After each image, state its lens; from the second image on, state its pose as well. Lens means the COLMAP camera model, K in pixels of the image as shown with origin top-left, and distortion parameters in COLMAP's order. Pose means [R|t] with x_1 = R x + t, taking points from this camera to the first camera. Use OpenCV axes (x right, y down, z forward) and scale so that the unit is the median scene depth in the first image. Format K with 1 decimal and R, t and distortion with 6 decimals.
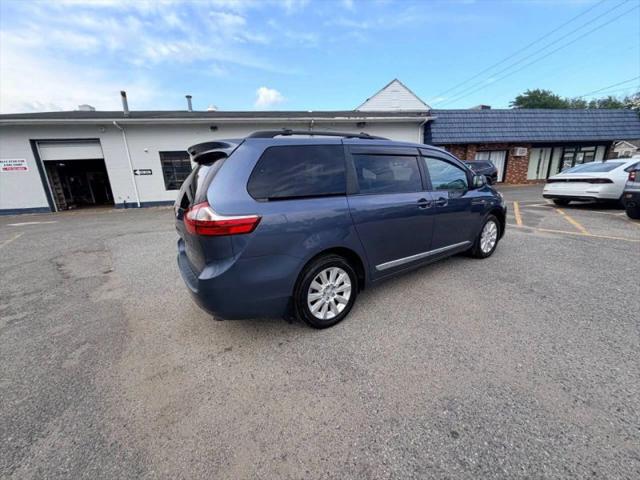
lens RADIAL K [[253.4, 0, 320.1], [0, 253.4, 240.4], [0, 0, 1]] dist [-0.000377, 0.000082]
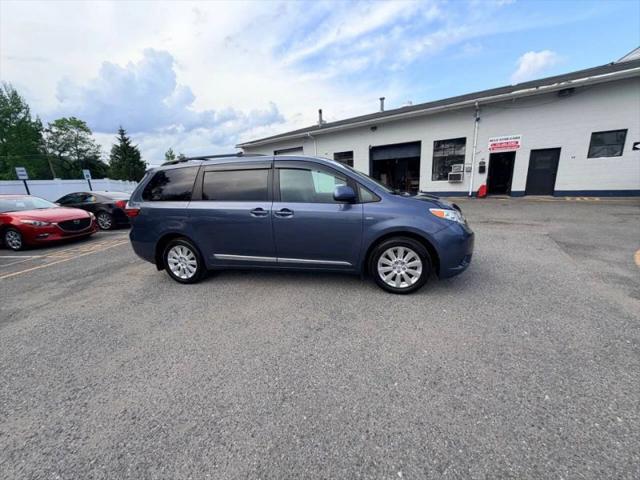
lens RADIAL K [[253.4, 0, 319.5], [0, 253.4, 242.2], [0, 0, 1]] dist [-0.000377, 0.000082]
pose [[0.680633, 0.186549, -0.708476, 0.291541], [-0.159187, 0.981592, 0.105532, -0.036782], [0.715122, 0.040952, 0.697800, 0.086149]]
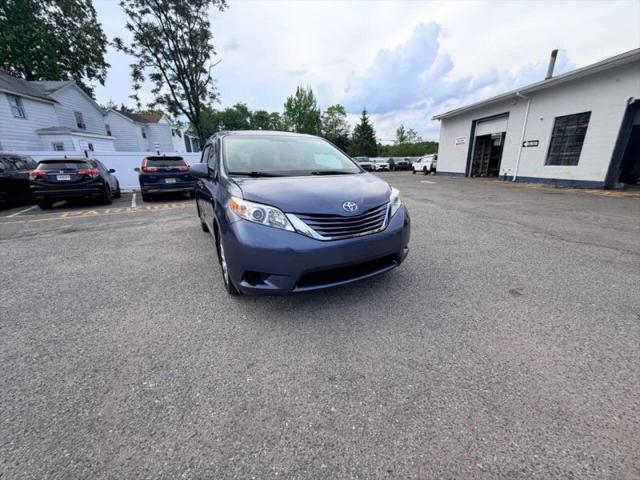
lens RADIAL K [[253.4, 0, 319.4], [0, 253.4, 242.5], [0, 0, 1]] dist [-0.000377, 0.000082]
pose [[-0.092472, 0.341444, -0.935342, 0.353551], [-0.223960, 0.908165, 0.353665, -0.097437], [0.970201, 0.242184, -0.007510, 0.351103]]
